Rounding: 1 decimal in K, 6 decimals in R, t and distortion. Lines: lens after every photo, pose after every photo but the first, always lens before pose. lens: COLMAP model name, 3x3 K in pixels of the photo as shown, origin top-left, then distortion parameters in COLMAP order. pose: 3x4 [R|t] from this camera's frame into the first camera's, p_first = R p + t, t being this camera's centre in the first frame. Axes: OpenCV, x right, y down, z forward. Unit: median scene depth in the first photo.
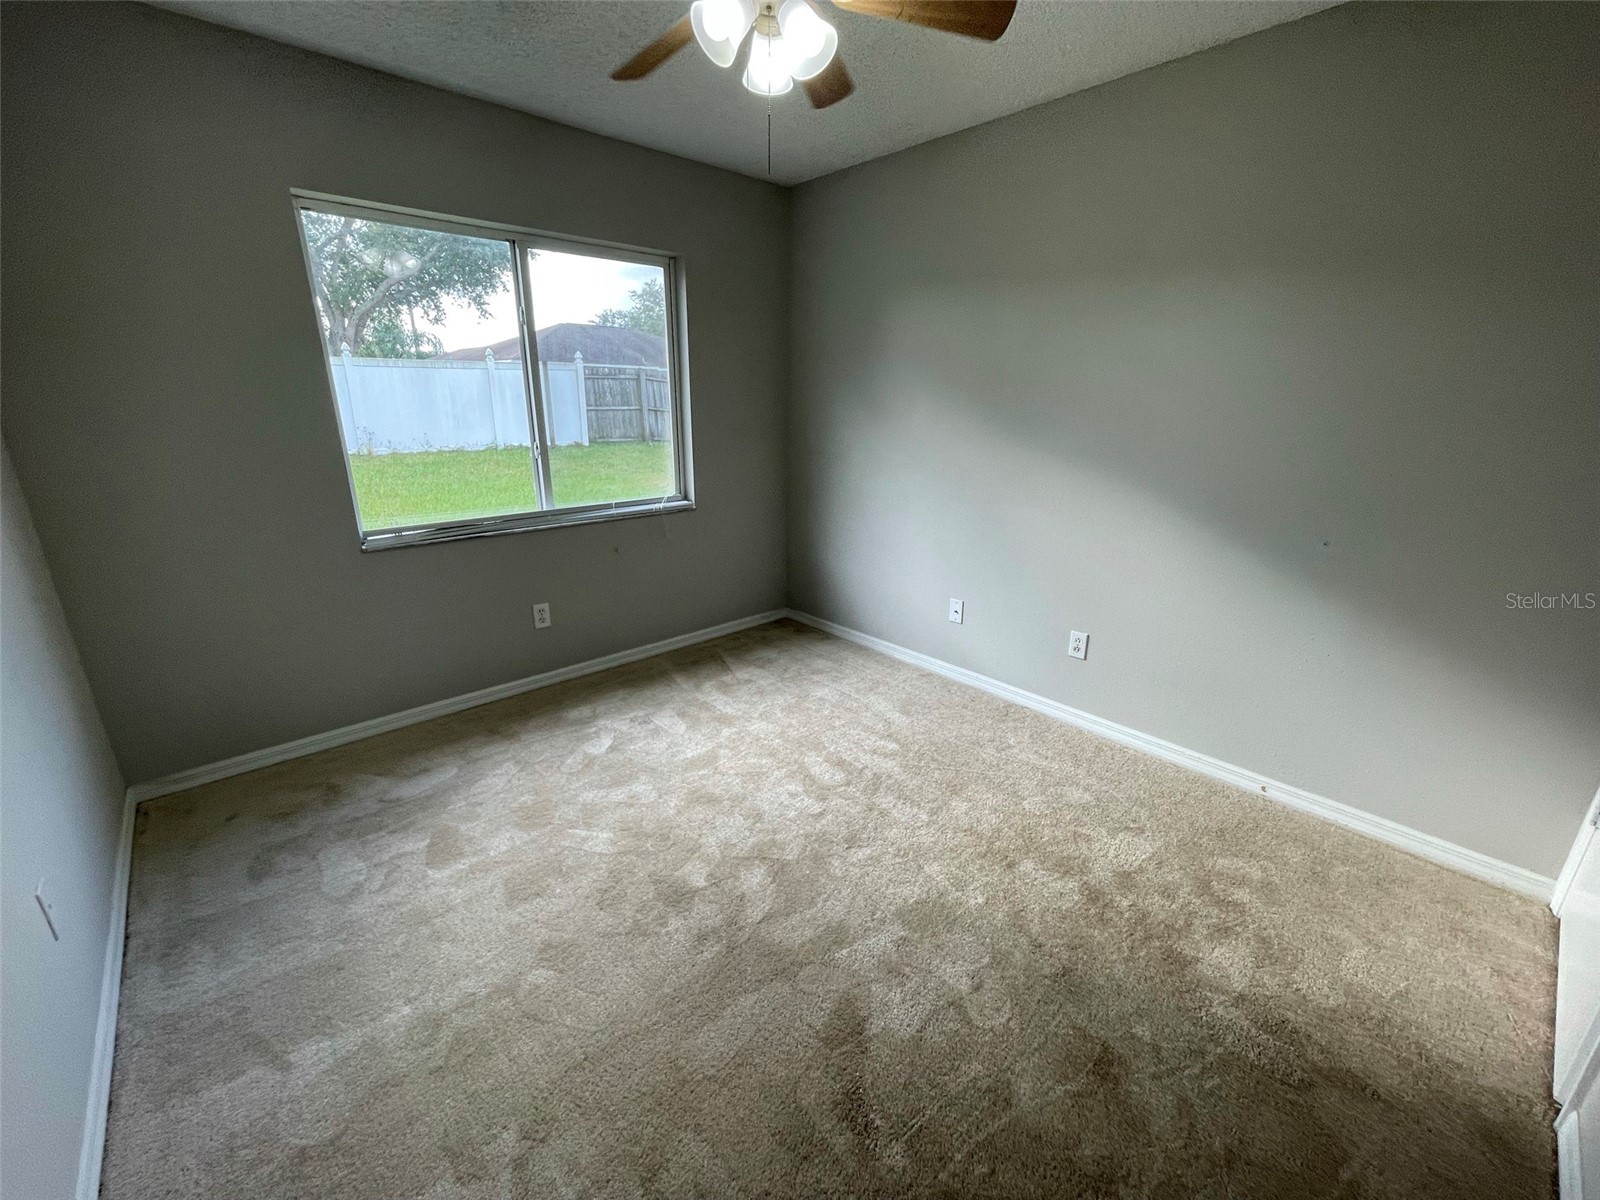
lens RADIAL K [[643.7, 0, 798.7], [0, 643.7, 598.4], [0, 0, 1]] dist [0.001046, -0.000574]
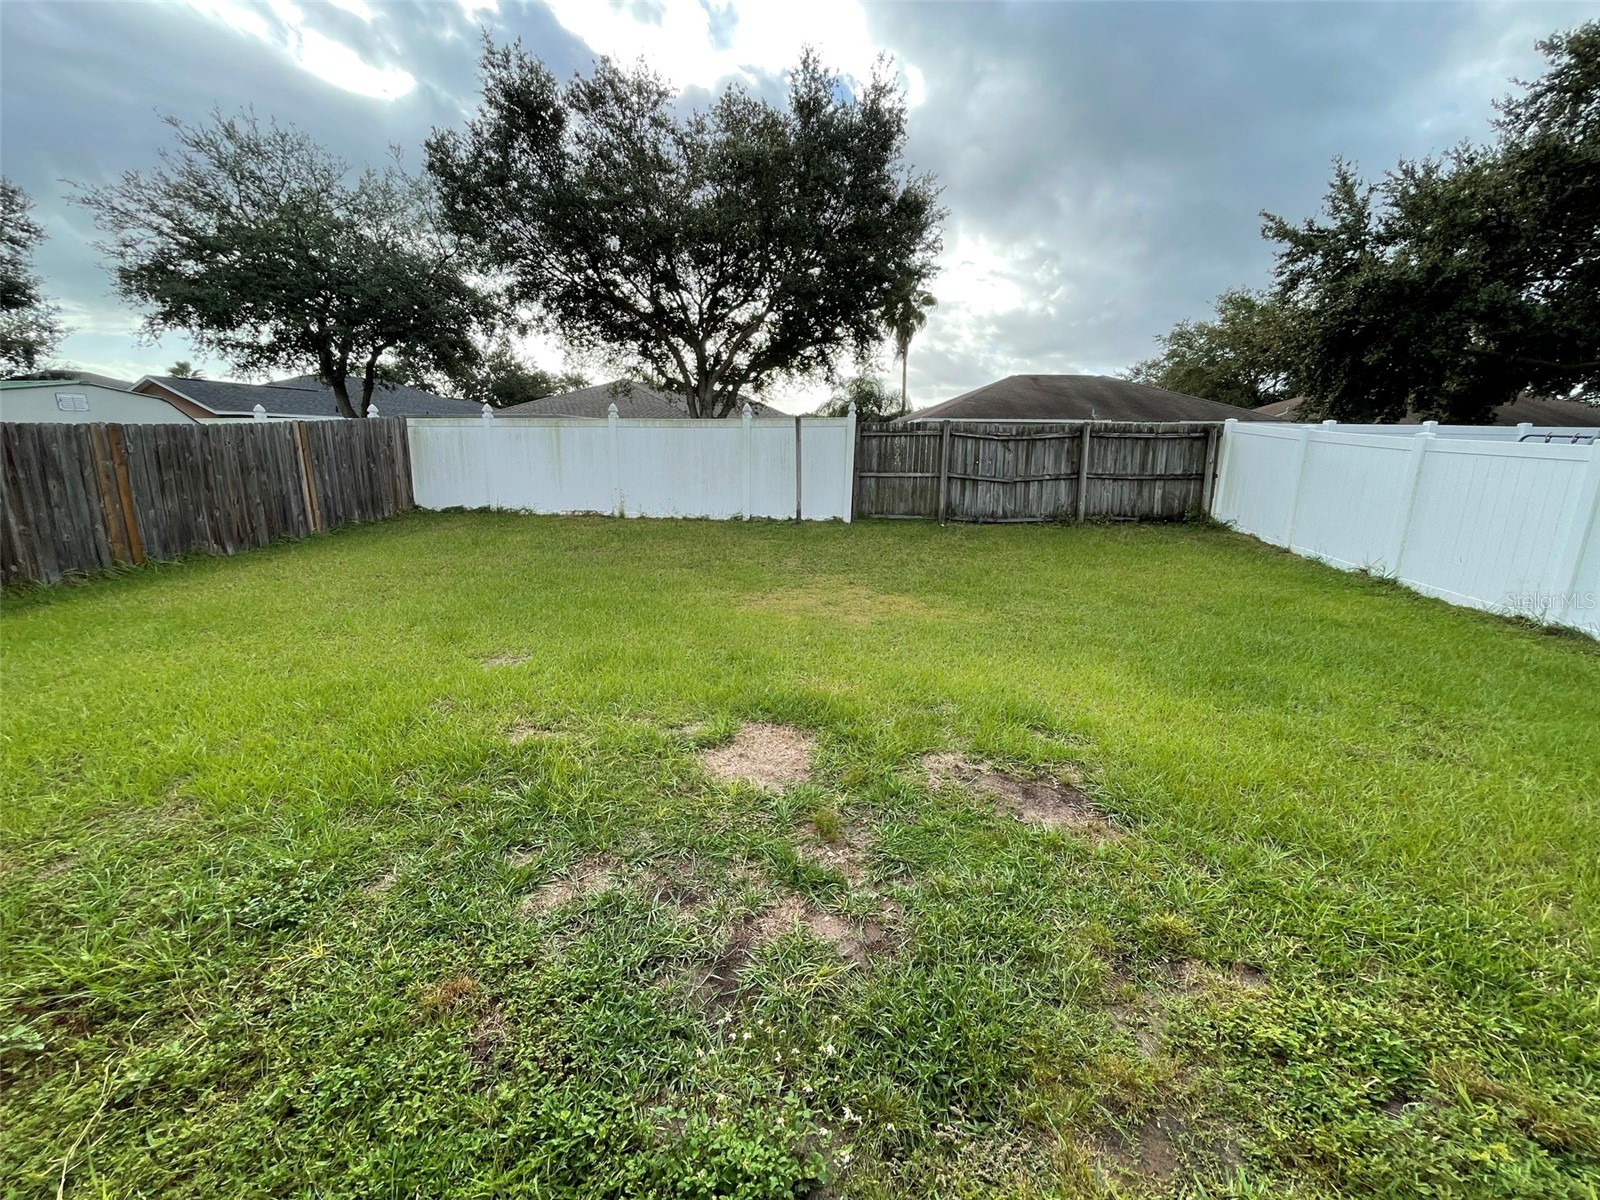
lens RADIAL K [[643.7, 0, 797.3], [0, 643.7, 602.2], [0, 0, 1]] dist [0.001046, -0.000574]
pose [[0.700773, 0.159383, -0.695352, 0.167528], [-0.216308, 0.976308, 0.005787, -0.130097], [0.679800, 0.146354, 0.718646, 0.405666]]
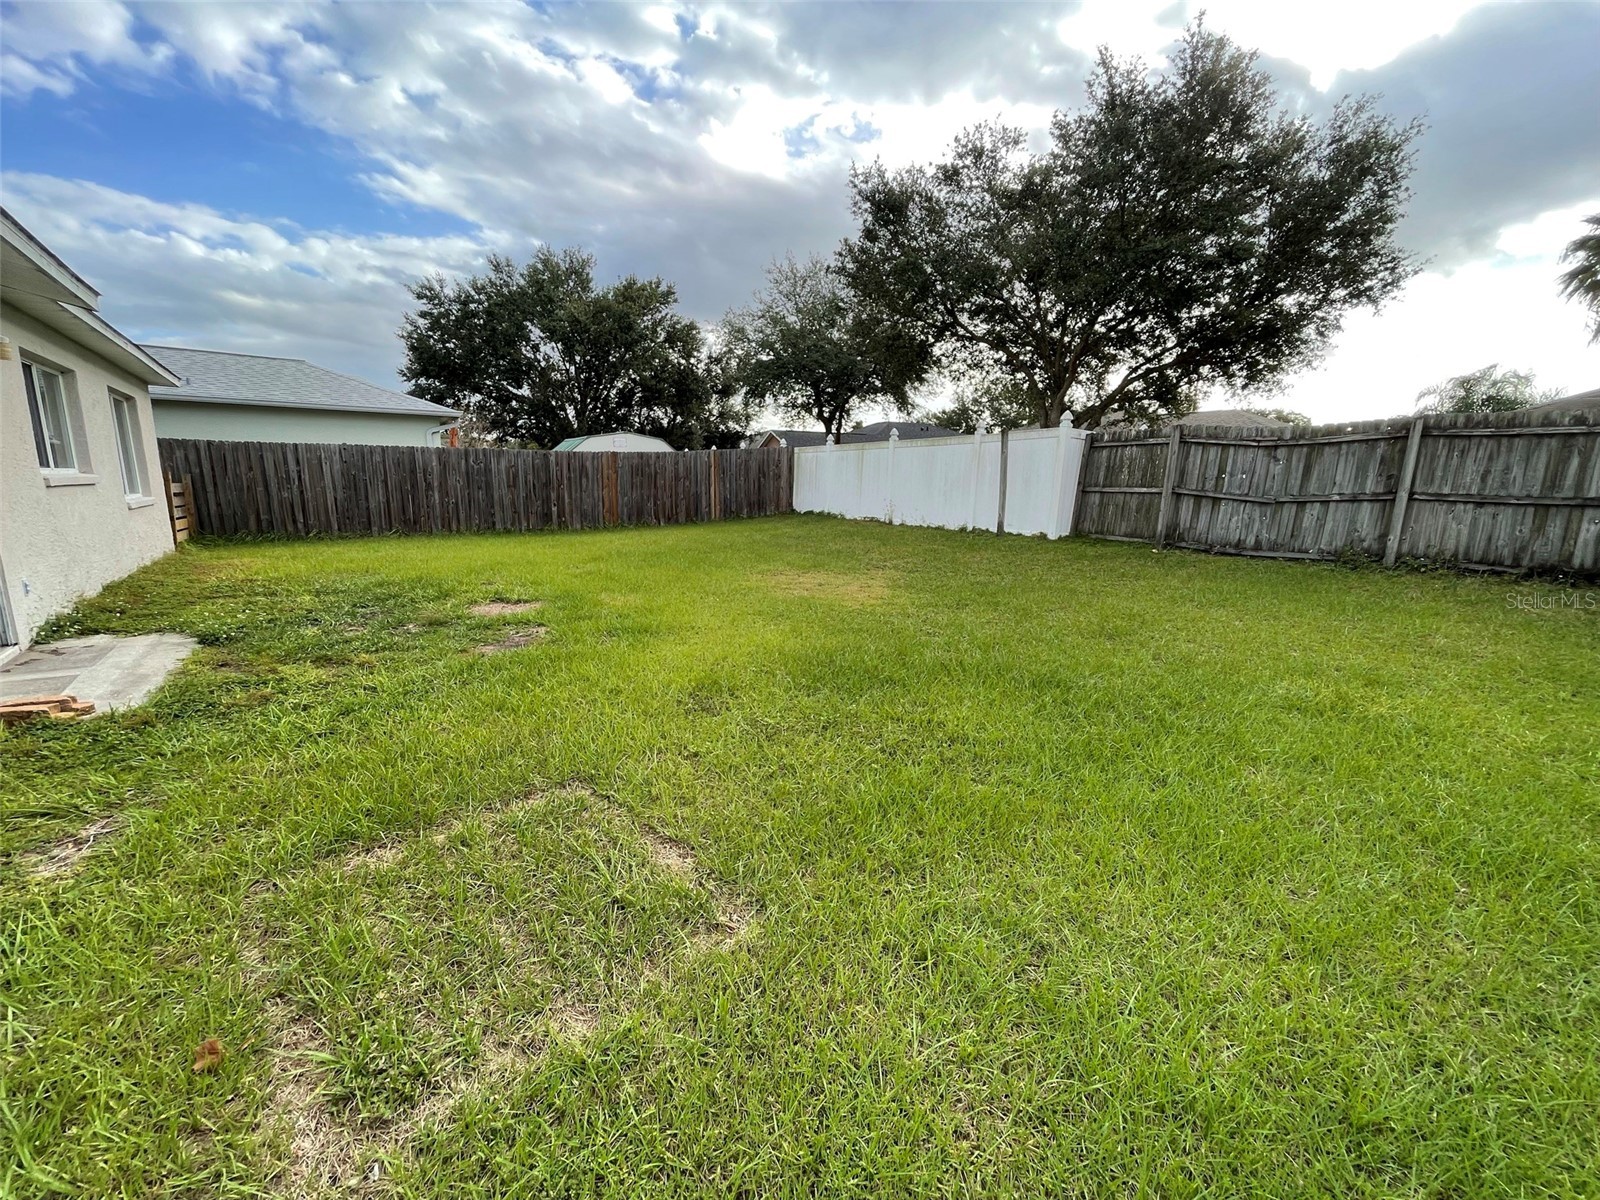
lens RADIAL K [[643.7, 0, 795.9], [0, 643.7, 602.0], [0, 0, 1]] dist [0.001046, -0.000574]
pose [[-0.094238, 0.176674, -0.979748, 0.390964], [-0.315740, 0.928018, 0.197715, -0.214847], [0.944154, 0.327977, -0.031672, 0.744576]]
